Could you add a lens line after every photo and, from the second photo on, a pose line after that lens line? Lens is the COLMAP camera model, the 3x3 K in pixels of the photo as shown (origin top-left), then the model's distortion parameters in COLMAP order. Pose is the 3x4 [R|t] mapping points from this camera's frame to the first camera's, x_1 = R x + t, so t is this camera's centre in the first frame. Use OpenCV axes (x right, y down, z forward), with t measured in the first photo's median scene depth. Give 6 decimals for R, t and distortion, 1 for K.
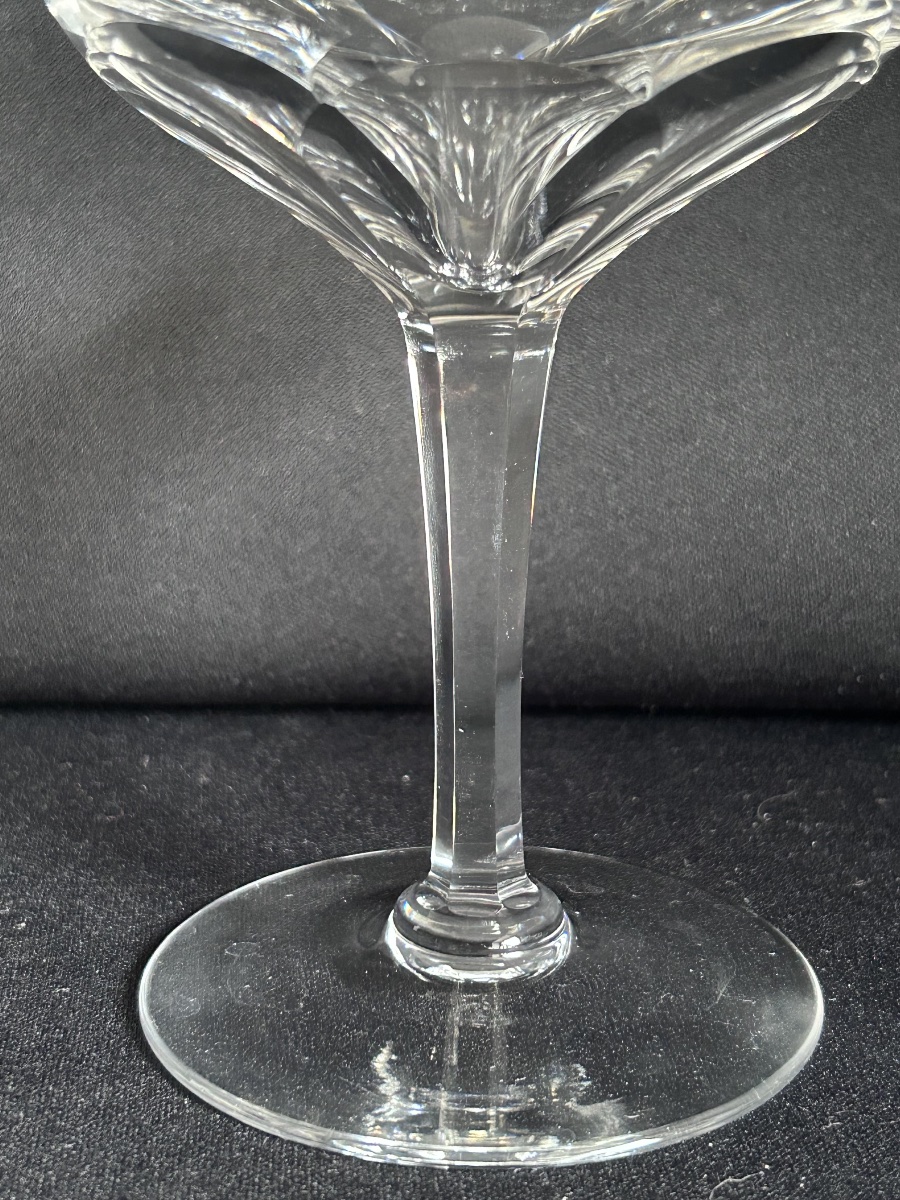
lens RADIAL K [[2135.9, 0, 462.7], [0, 2135.9, 623.7], [0, 0, 1]] dist [0.073461, 0.000000]
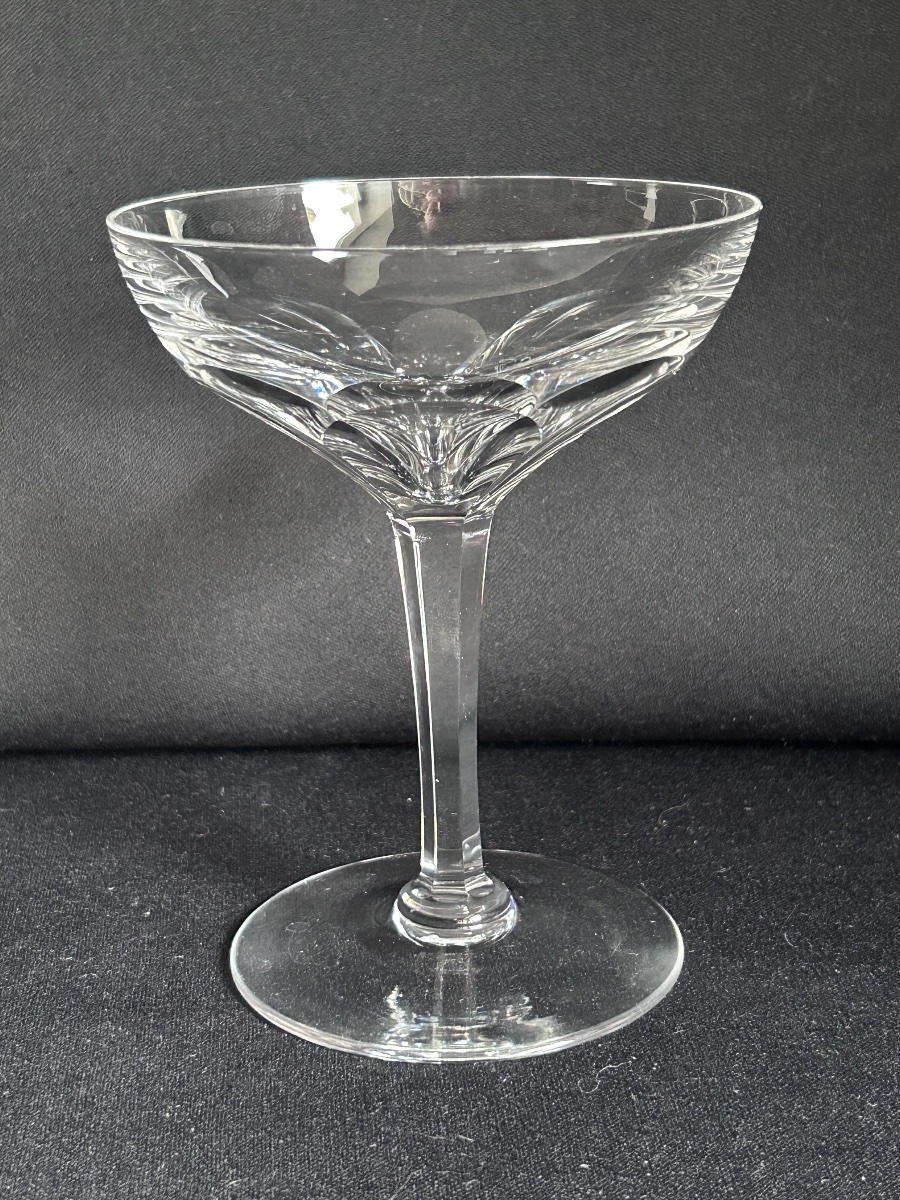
lens RADIAL K [[2135.9, 0, 445.4], [0, 2135.9, 601.3], [0, 0, 1]] dist [0.073461, 0.000000]
pose [[0.999370, -0.026845, -0.023214, 0.038793], [0.027023, 0.999608, 0.007375, -0.078919], [0.023007, -0.007997, 0.999703, -0.462938]]
